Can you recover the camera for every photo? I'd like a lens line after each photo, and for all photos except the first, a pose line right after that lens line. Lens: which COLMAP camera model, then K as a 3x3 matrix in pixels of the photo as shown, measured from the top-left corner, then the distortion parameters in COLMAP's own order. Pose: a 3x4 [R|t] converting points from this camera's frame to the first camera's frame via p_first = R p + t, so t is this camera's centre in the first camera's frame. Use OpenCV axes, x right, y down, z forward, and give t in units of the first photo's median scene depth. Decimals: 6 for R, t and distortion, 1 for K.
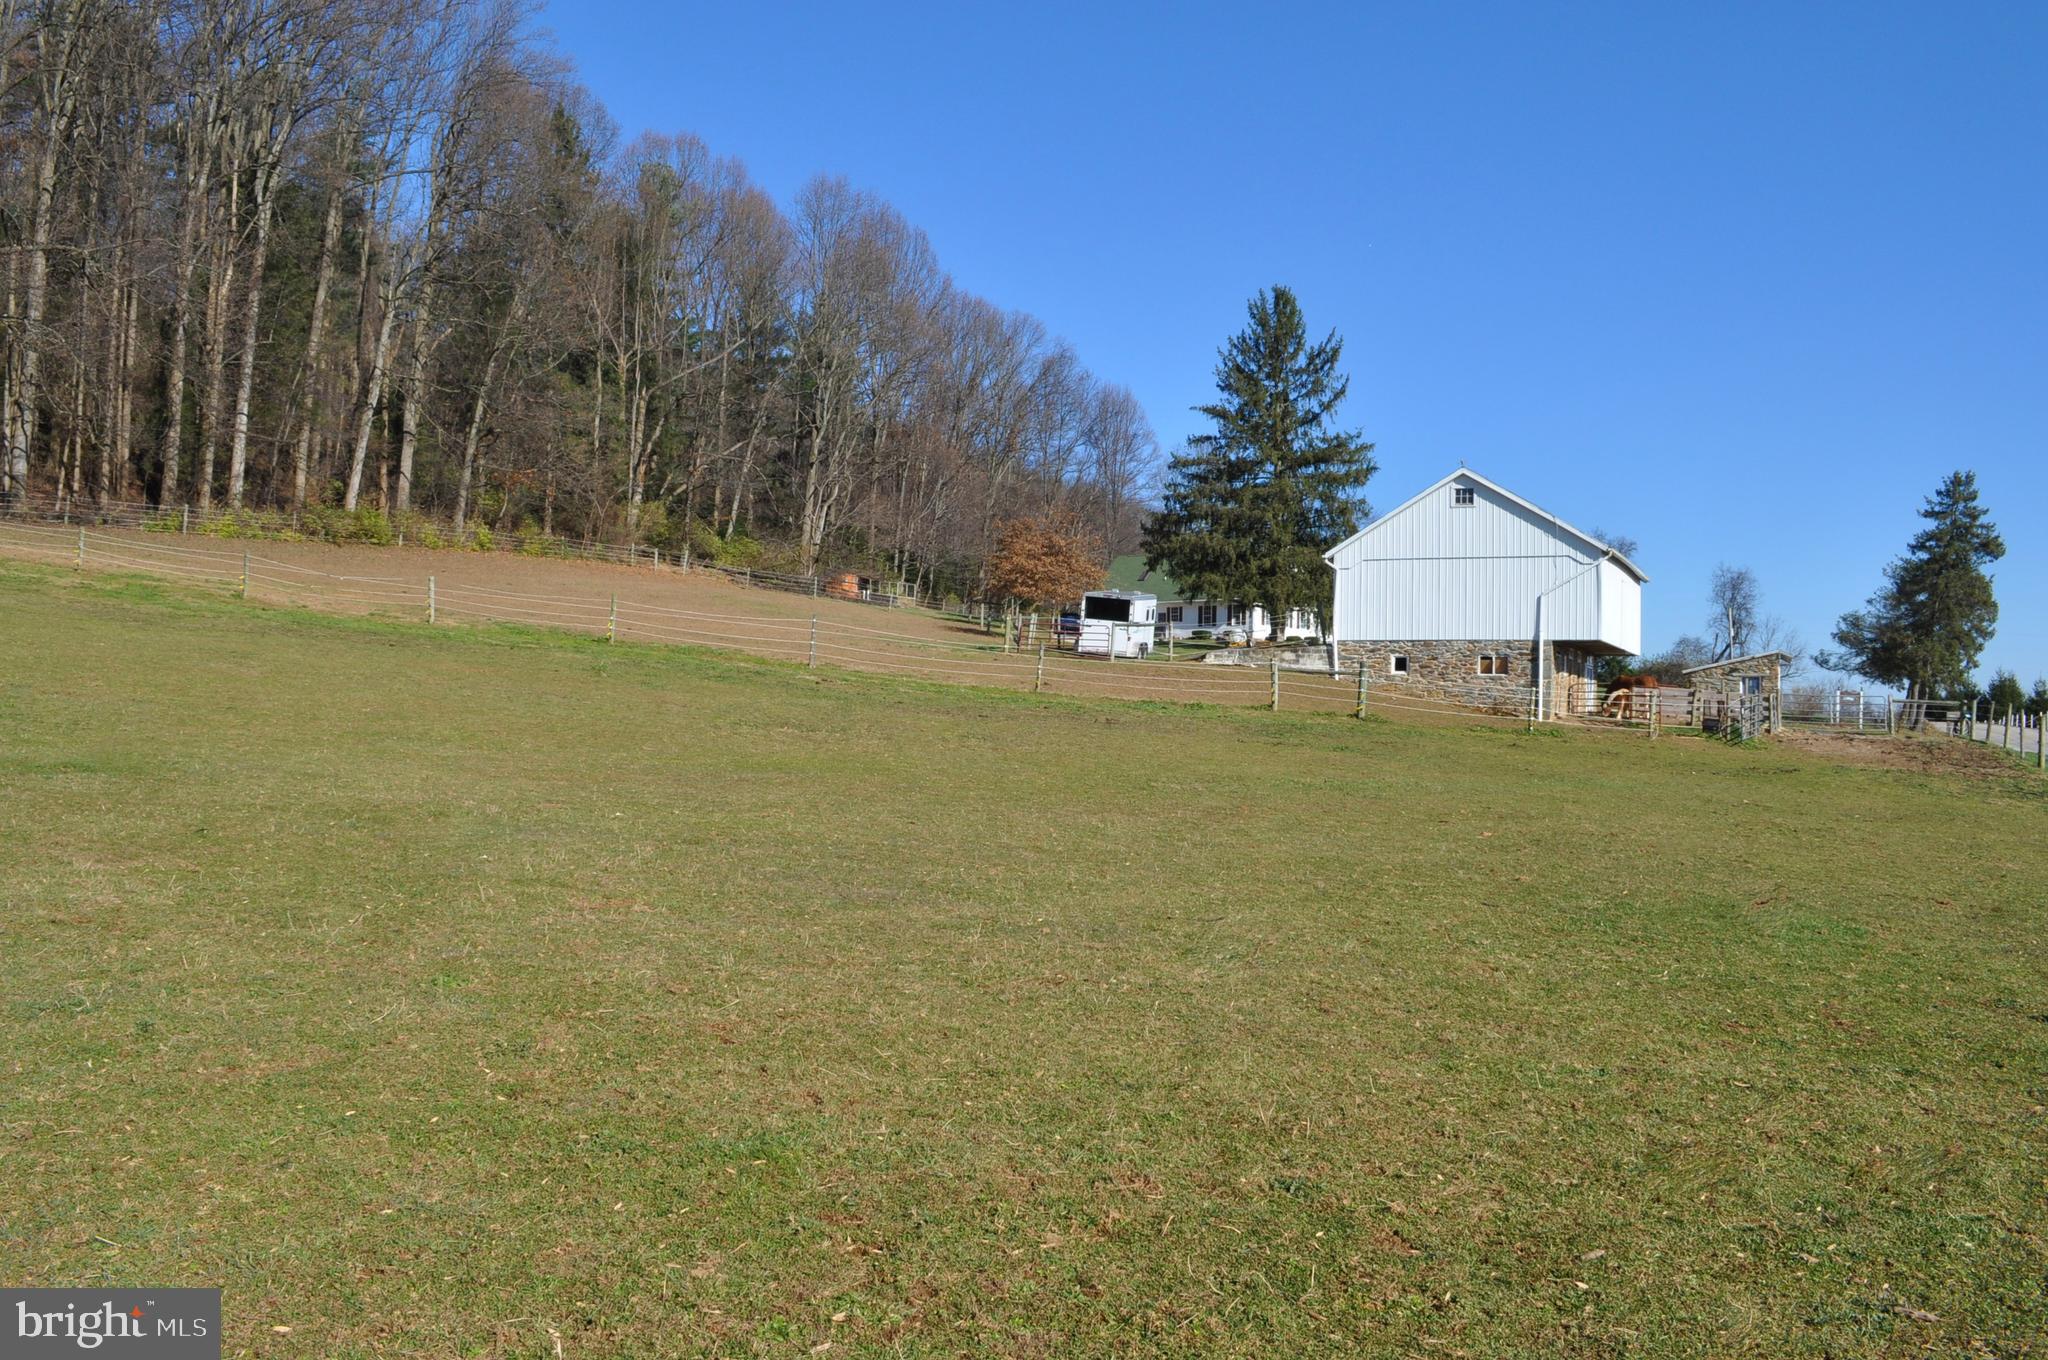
lens RADIAL K [[1603.7, 0, 1024.0], [0, 1603.7, 680.0], [0, 0, 1]] dist [-0.096189, 0.016892]
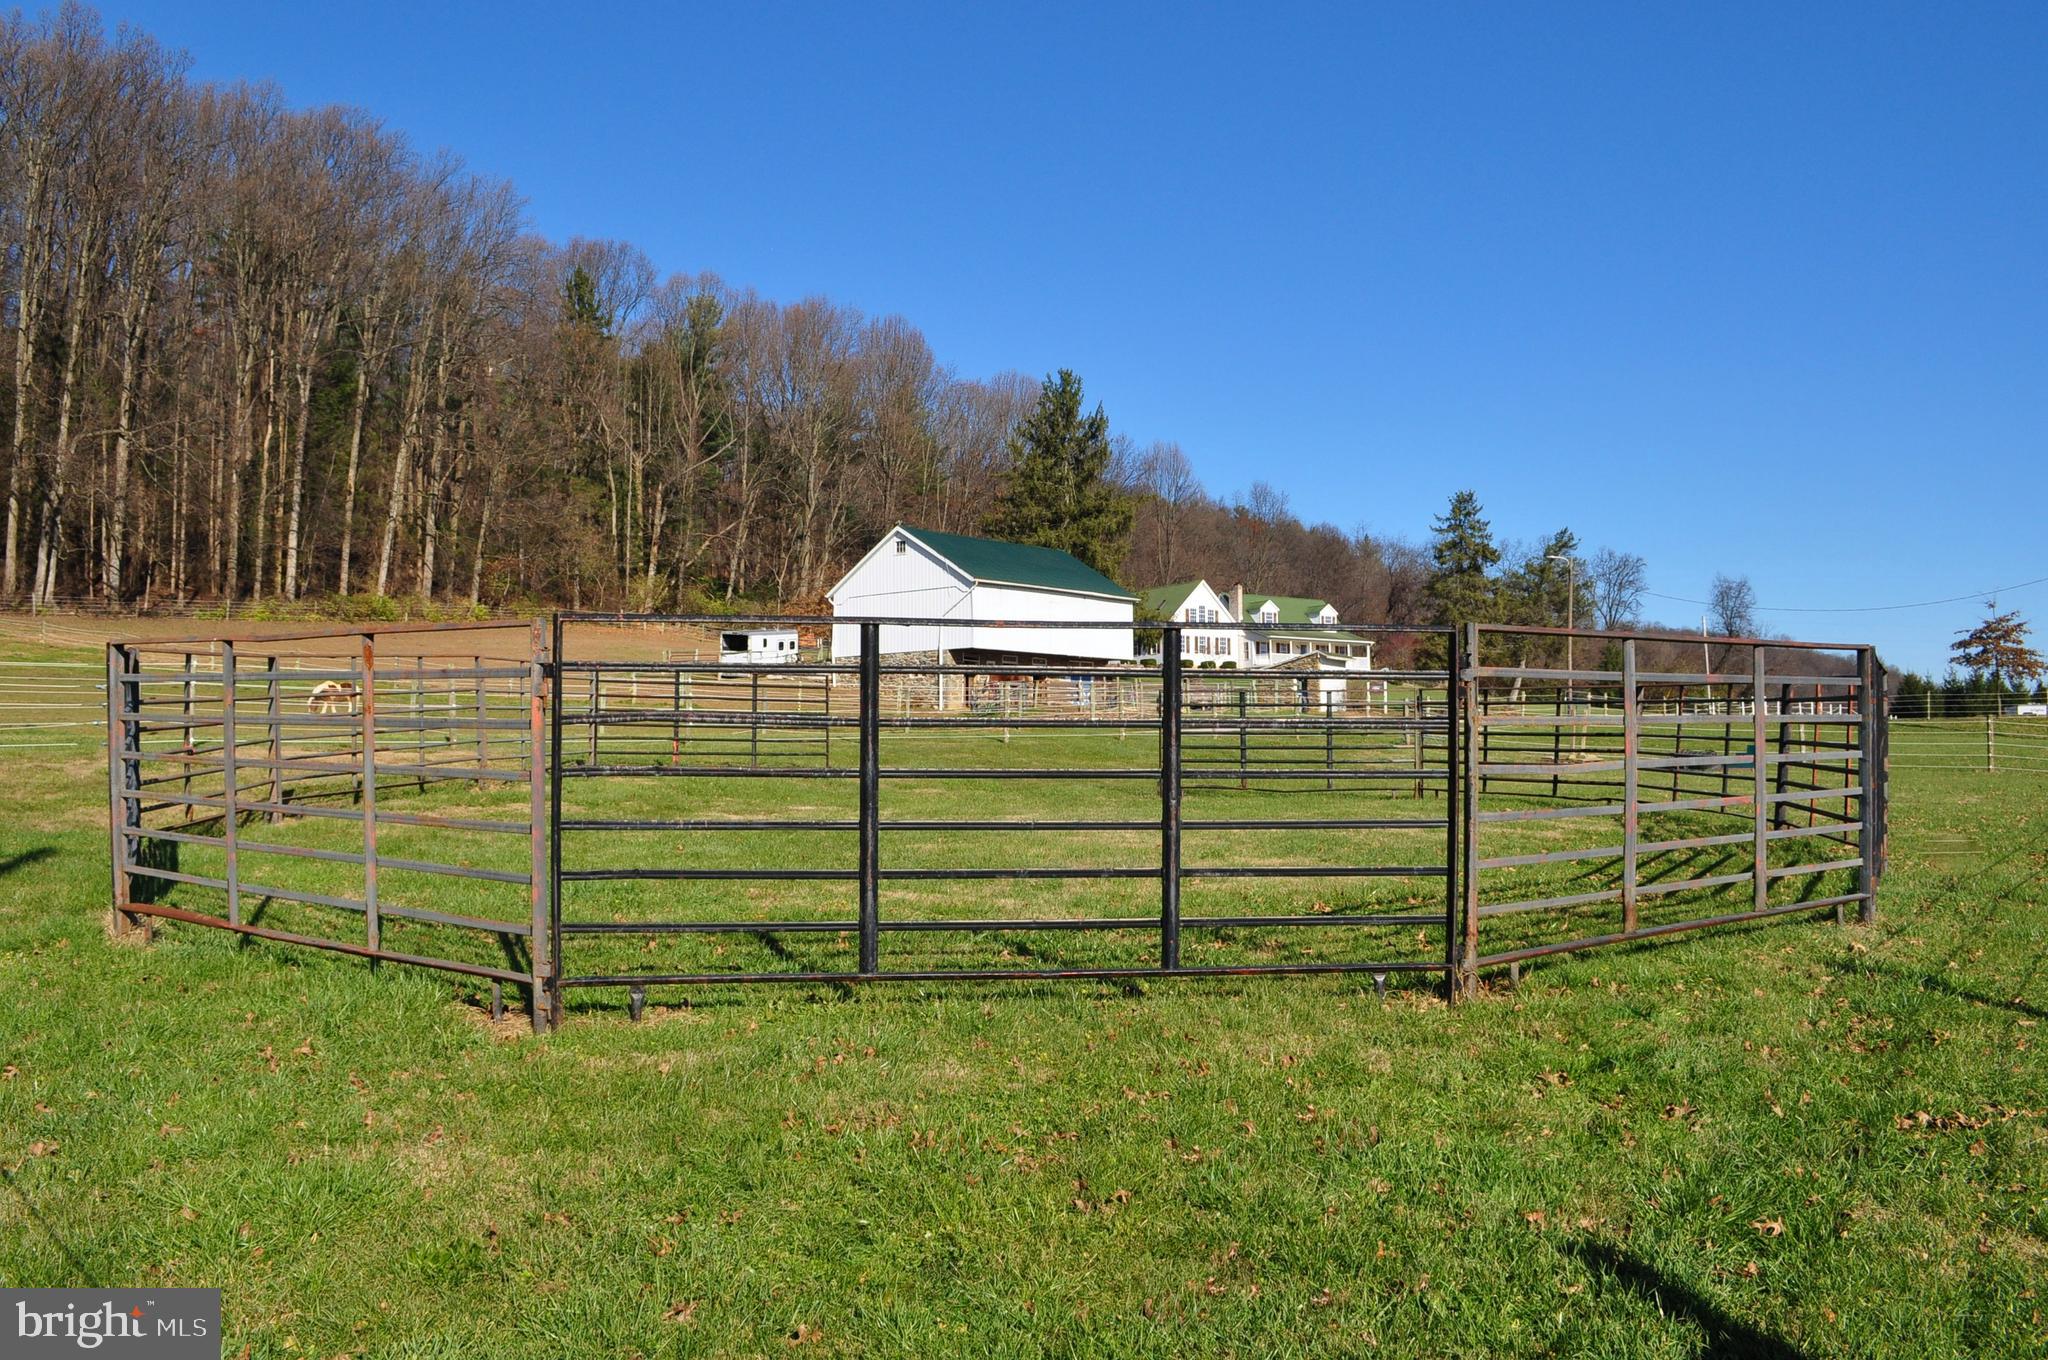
lens RADIAL K [[1603.7, 0, 1024.0], [0, 1603.7, 680.0], [0, 0, 1]] dist [-0.096189, 0.016892]
pose [[0.971844, -0.040581, -0.232106, 0.554366], [0.033159, 0.998809, -0.035795, 0.040533], [0.233282, 0.027091, 0.972032, -0.242063]]
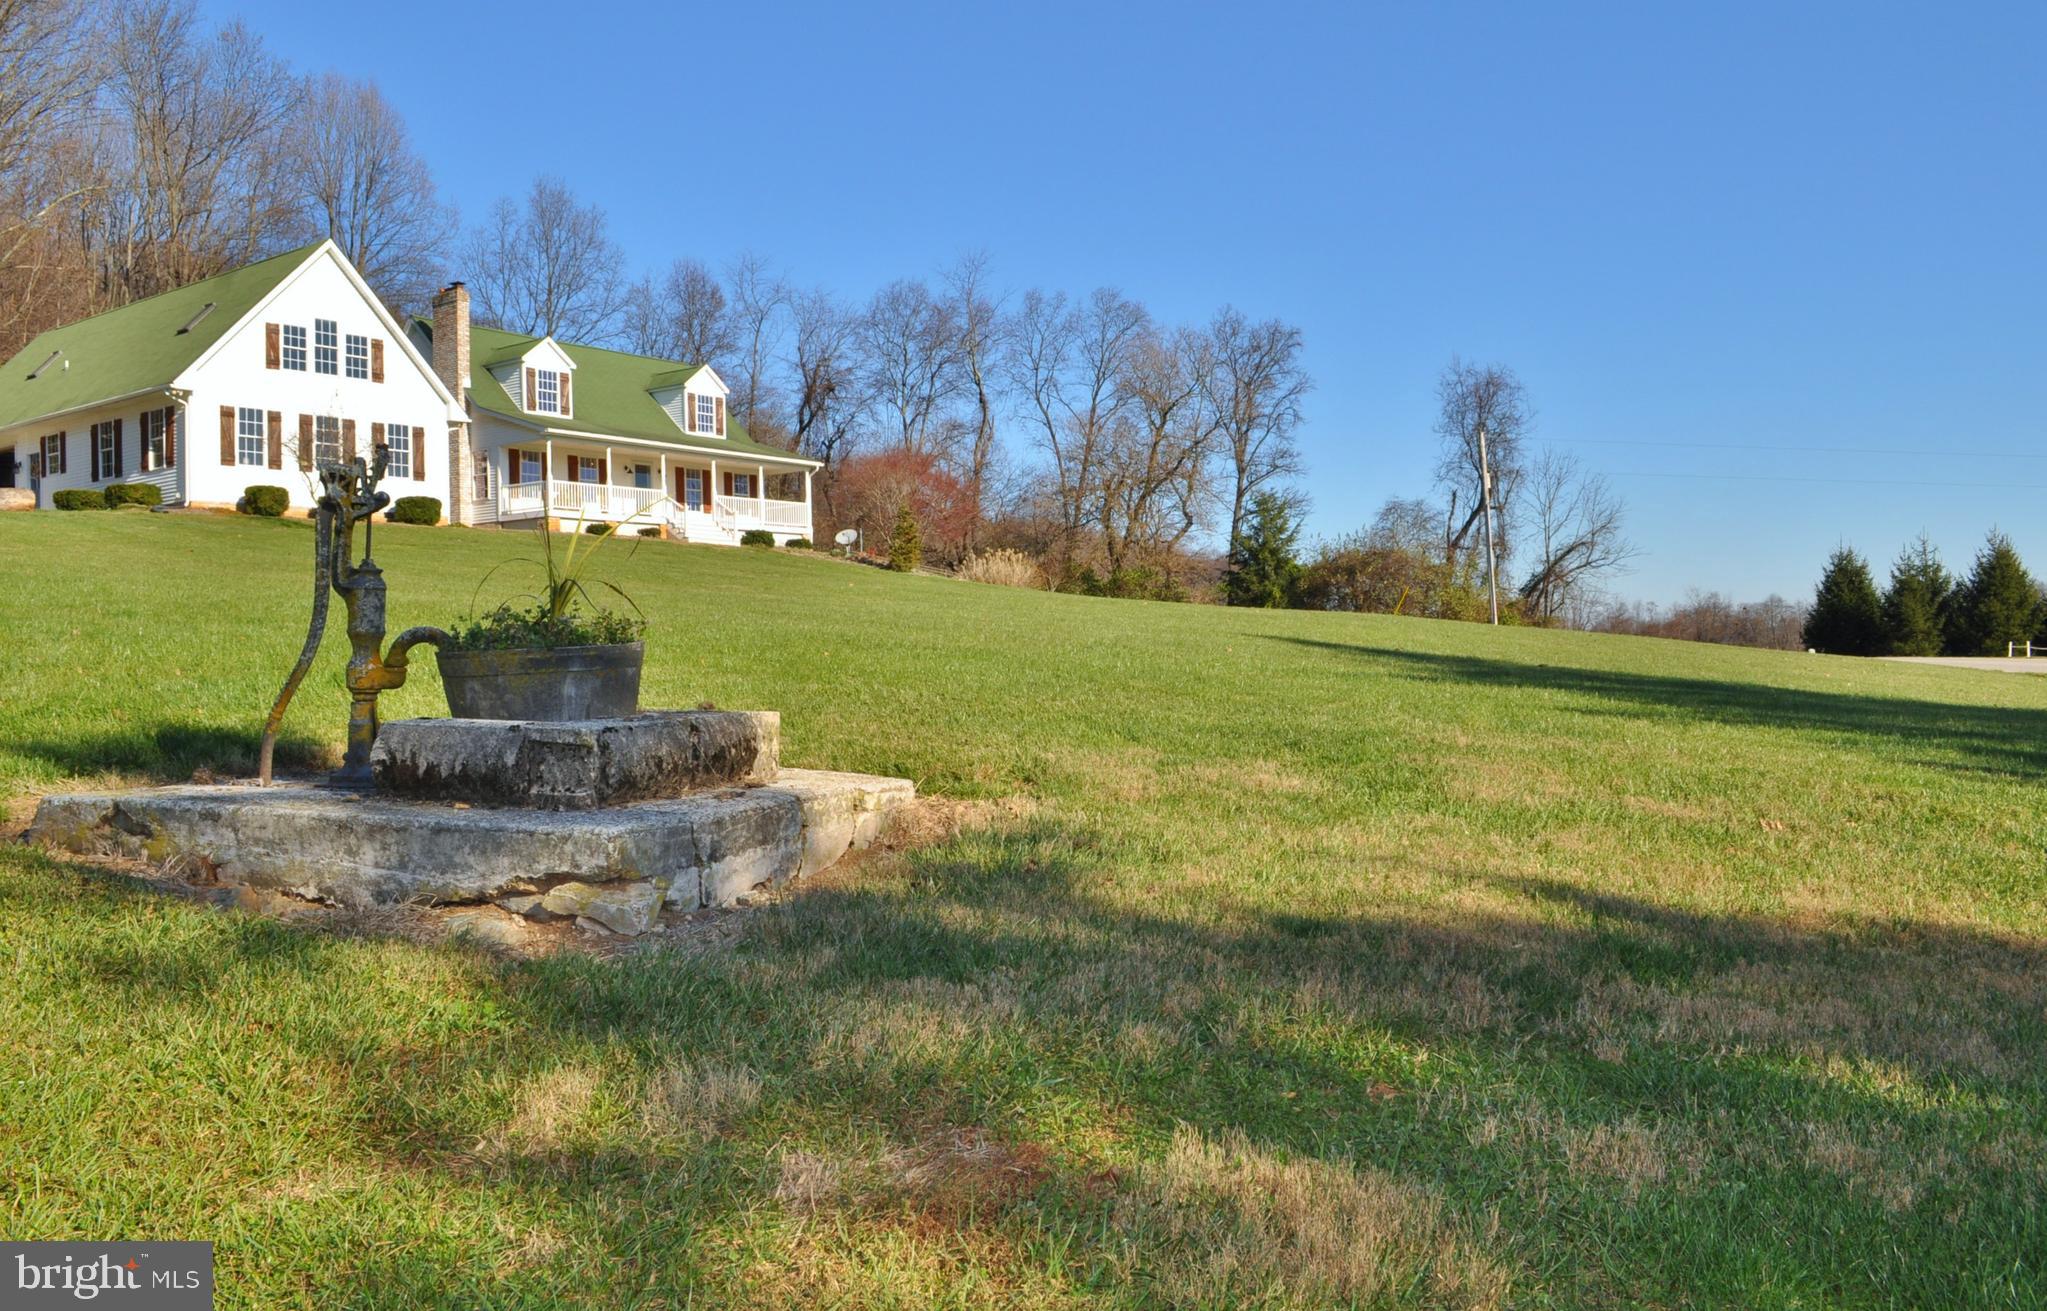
lens RADIAL K [[1638.9, 0, 1019.8], [0, 1638.9, 599.2], [0, 0, 1]] dist [-0.069111, 0.003808]
pose [[0.983338, -0.042551, 0.176737, 0.459588], [0.043953, 0.999026, -0.004021, 0.006723], [-0.176394, 0.011722, 0.984250, 1.130895]]
